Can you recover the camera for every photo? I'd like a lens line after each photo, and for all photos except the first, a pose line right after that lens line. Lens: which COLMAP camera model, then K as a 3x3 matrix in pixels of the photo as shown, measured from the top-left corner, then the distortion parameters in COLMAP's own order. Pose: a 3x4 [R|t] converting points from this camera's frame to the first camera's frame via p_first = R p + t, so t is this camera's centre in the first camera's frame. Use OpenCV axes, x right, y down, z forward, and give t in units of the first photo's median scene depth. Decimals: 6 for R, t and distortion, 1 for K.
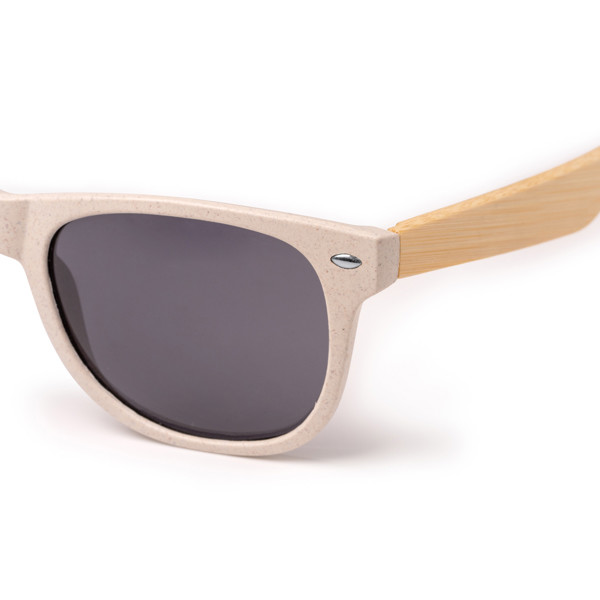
lens RADIAL K [[3431.1, 0, 300.0], [0, 3431.1, 300.0], [0, 0, 1]] dist [-0.065476, 0.000000]
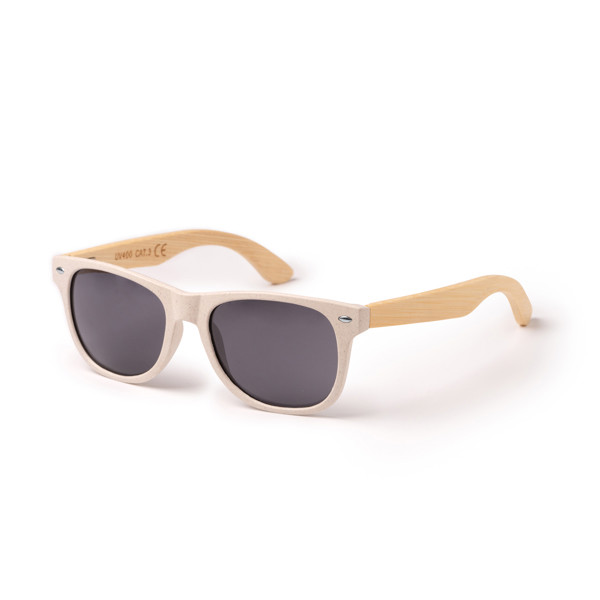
lens RADIAL K [[3431.1, 0, 300.0], [0, 3431.1, 300.0], [0, 0, 1]] dist [-0.065476, 0.000000]
pose [[0.998804, 0.007289, -0.048354, 0.086915], [-0.012181, 0.994745, -0.101659, 0.191594], [0.047359, 0.102126, 0.993643, -1.130135]]
